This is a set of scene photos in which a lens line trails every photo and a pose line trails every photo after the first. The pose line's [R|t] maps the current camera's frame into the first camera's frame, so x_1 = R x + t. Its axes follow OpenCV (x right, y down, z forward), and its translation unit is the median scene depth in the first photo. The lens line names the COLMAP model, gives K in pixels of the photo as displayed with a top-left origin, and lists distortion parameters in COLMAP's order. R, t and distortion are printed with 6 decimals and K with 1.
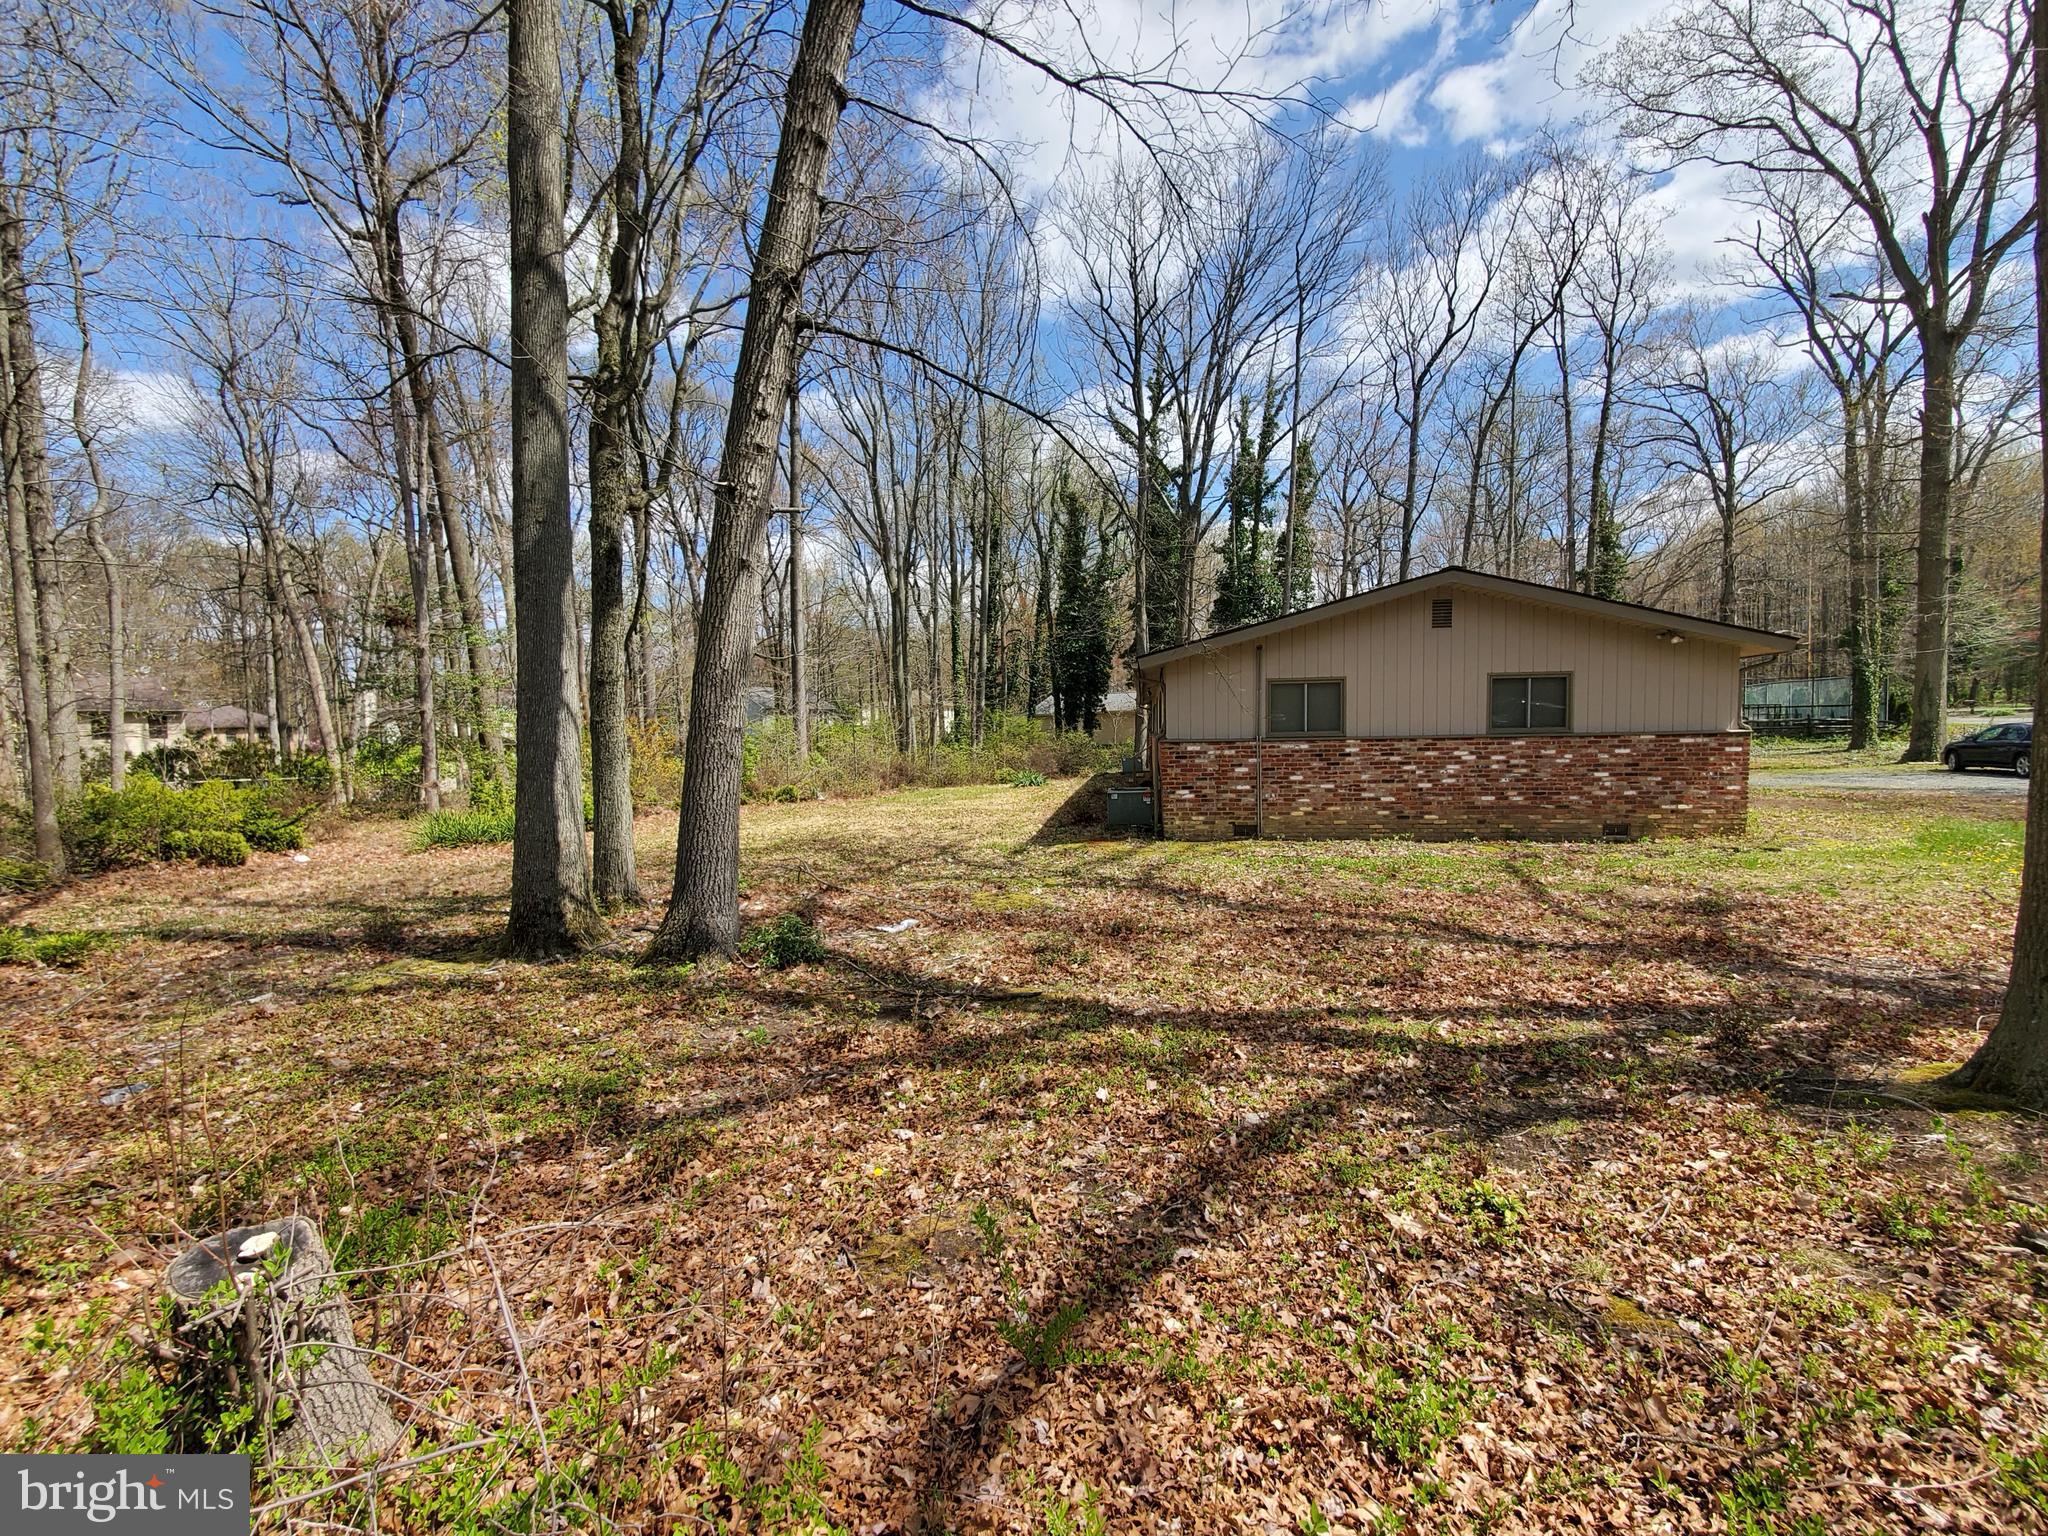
lens RADIAL K [[878.1, 0, 1032.3], [0, 878.1, 780.5], [0, 0, 1]] dist [0.009594, -0.003103]
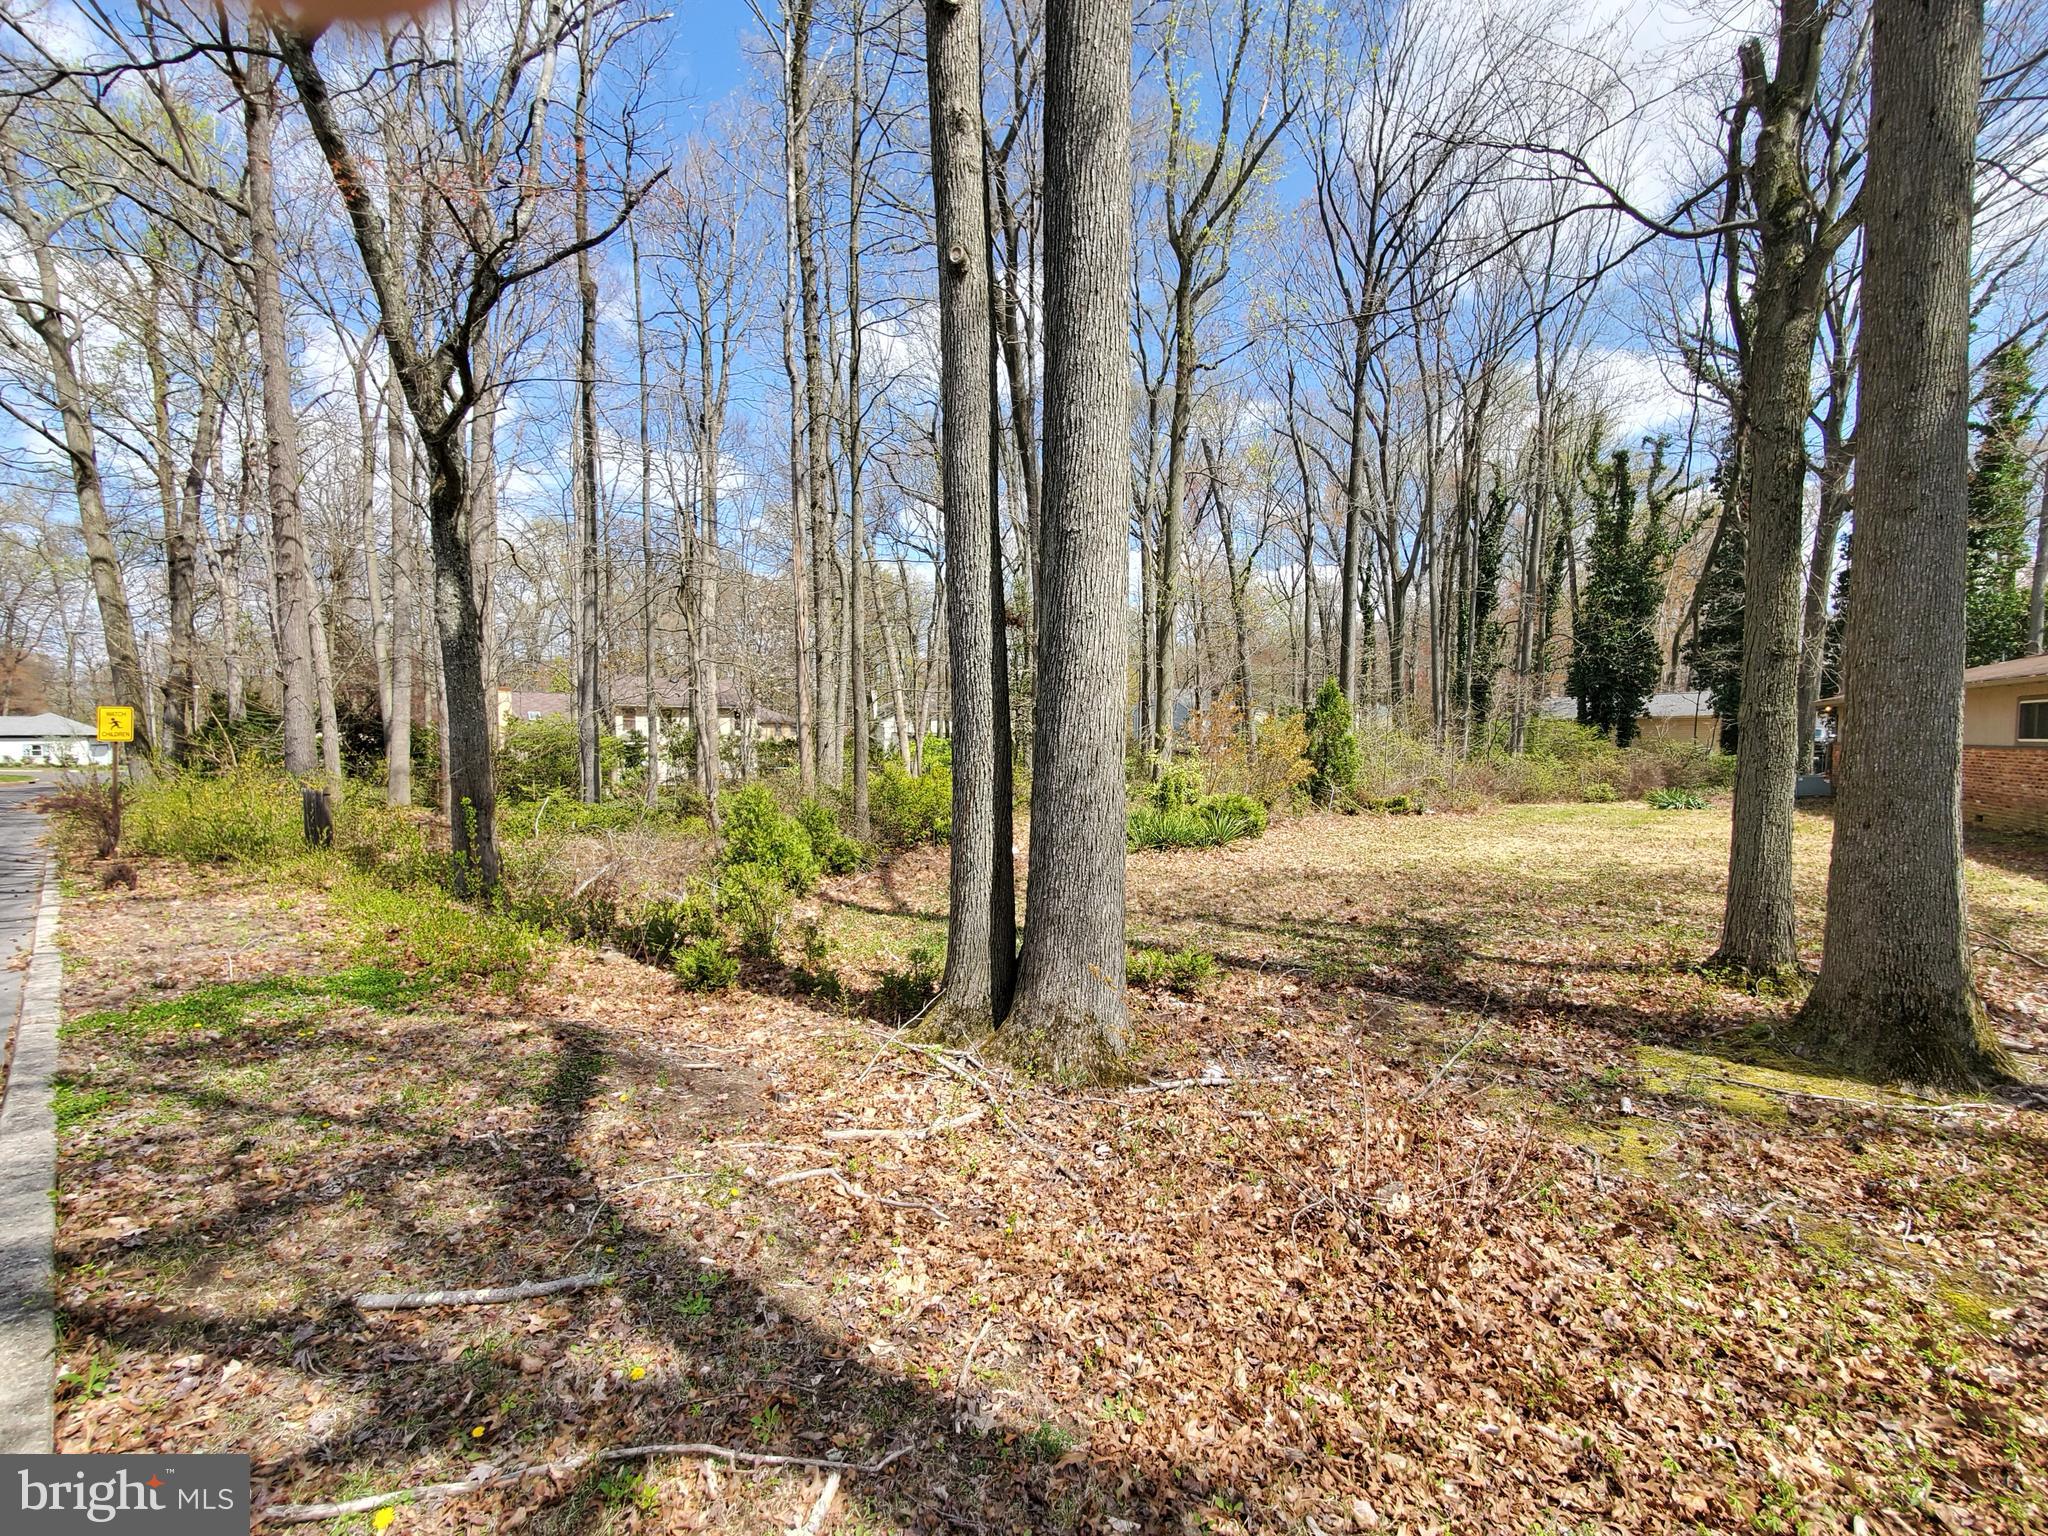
lens RADIAL K [[878.1, 0, 1032.3], [0, 878.1, 780.5], [0, 0, 1]] dist [0.009594, -0.003103]
pose [[0.919366, 0.040489, -0.391315, -0.527587], [-0.042700, 0.999083, 0.003052, 0.007528], [0.391080, 0.013903, 0.920252, 0.086725]]
